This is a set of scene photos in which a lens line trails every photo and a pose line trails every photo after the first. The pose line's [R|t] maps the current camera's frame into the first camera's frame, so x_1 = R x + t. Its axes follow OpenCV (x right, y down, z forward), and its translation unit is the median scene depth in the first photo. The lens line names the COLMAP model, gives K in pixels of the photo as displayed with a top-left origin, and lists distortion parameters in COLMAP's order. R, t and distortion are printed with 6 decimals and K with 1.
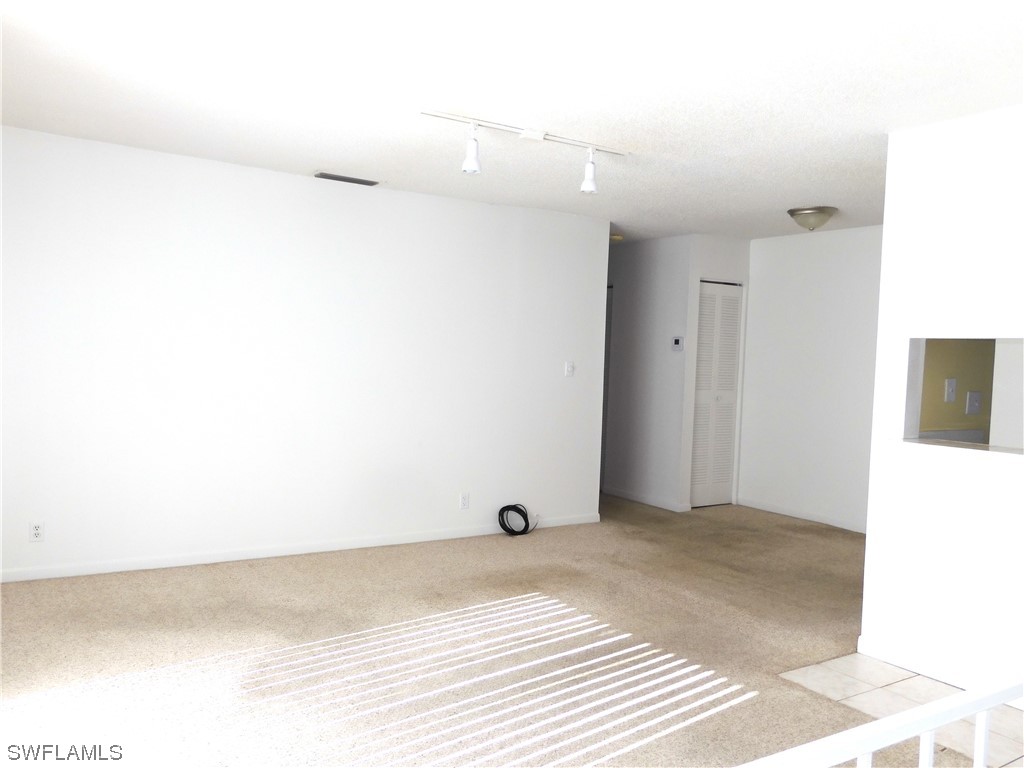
lens RADIAL K [[827.5, 0, 512.0], [0, 827.5, 384.0], [0, 0, 1]] dist [0.008524, -0.001753]
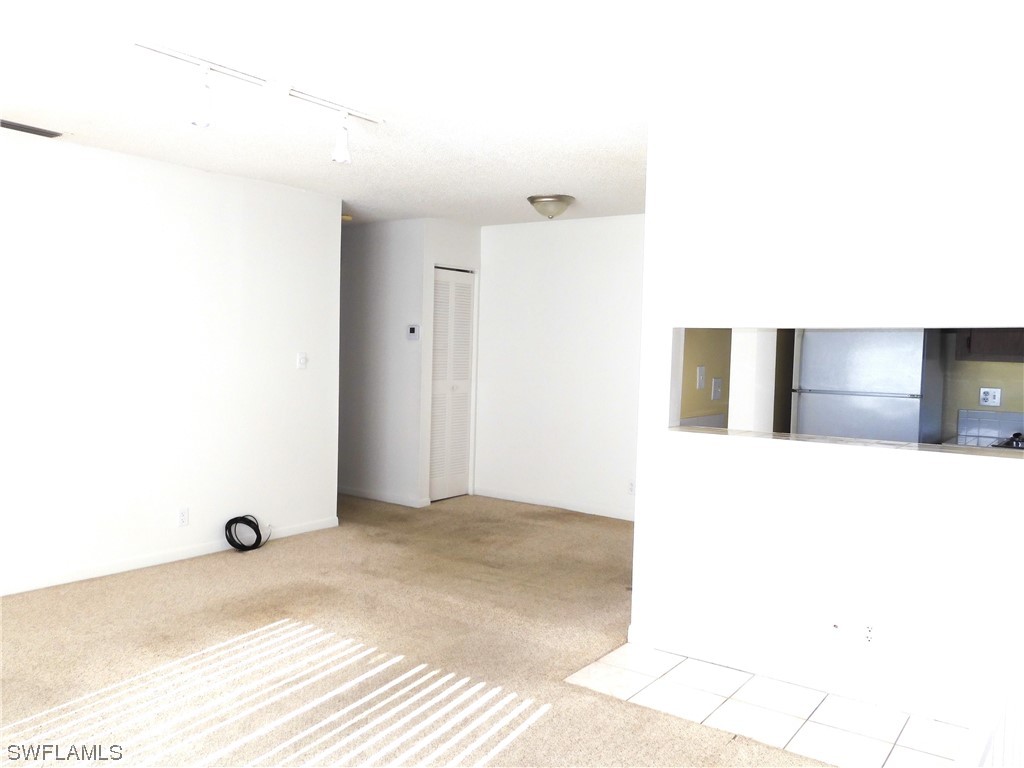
lens RADIAL K [[827.5, 0, 512.0], [0, 827.5, 384.0], [0, 0, 1]] dist [0.008524, -0.001753]
pose [[0.936034, -0.026346, 0.350923, -0.044858], [0.020813, 0.999593, 0.019530, -0.007712], [-0.351294, -0.010977, 0.936201, 0.095490]]
